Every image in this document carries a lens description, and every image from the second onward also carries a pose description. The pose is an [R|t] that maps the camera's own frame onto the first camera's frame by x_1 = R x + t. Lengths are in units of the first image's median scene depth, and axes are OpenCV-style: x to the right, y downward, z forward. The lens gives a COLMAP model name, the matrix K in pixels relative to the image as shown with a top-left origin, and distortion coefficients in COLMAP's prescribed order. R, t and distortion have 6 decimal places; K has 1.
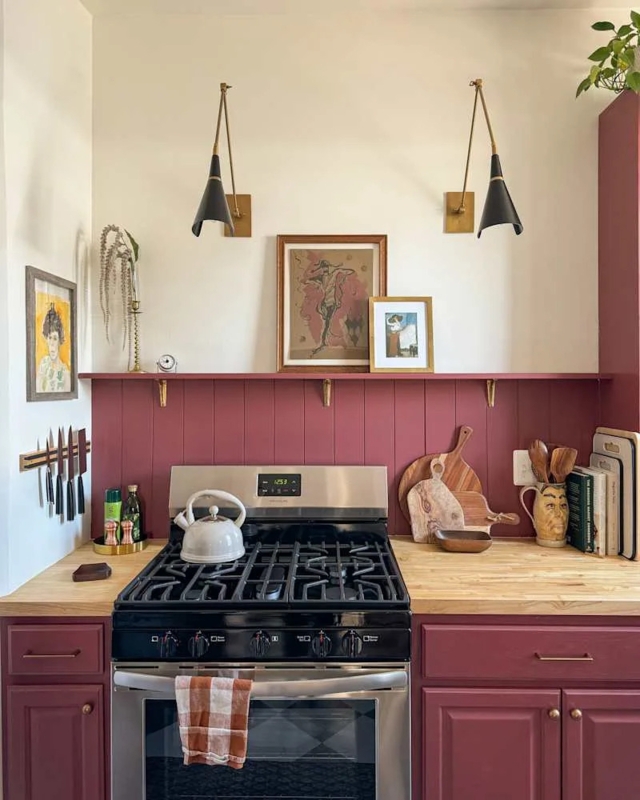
lens RADIAL K [[630.7, 0, 318.8], [0, 630.7, 381.9], [0, 0, 1]] dist [0.064235, -0.108065]
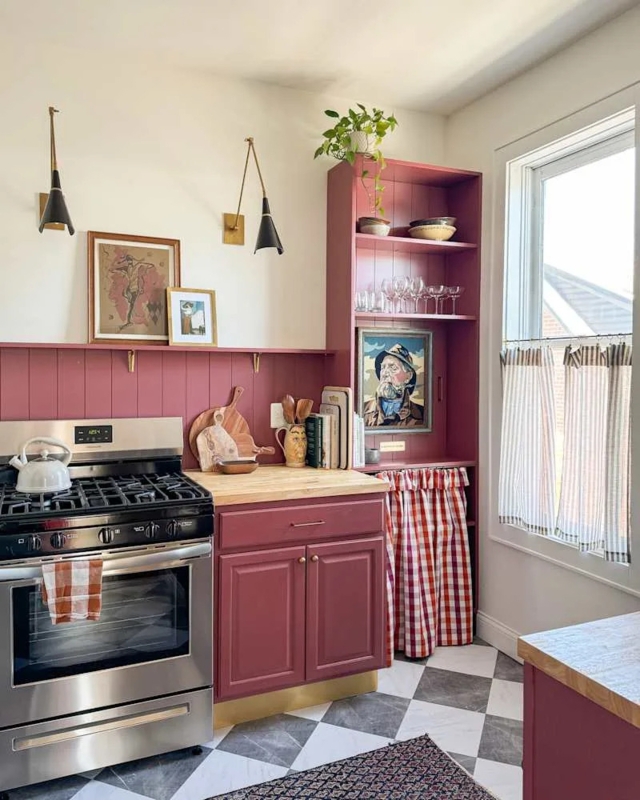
lens RADIAL K [[660.7, 0, 319.5], [0, 660.7, 396.1], [0, 0, 1]] dist [0.207044, -0.002335]
pose [[0.912794, -0.012718, 0.408223, -0.204813], [-0.003953, 0.999193, 0.039968, 0.033551], [-0.408402, -0.038096, 0.912007, -0.405416]]
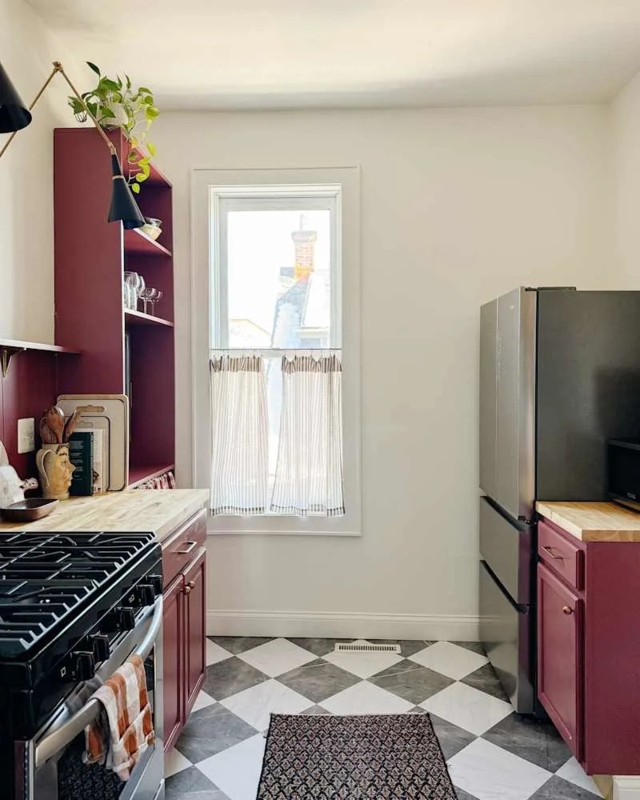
lens RADIAL K [[648.2, 0, 320.0], [0, 648.2, 400.0], [0, 0, 1]] dist [0.065312, 0.000554]
pose [[0.027082, -0.028856, 0.999217, -0.777495], [-0.002466, 0.999578, 0.028933, 0.046888], [-0.999630, -0.003247, 0.026999, 0.507427]]
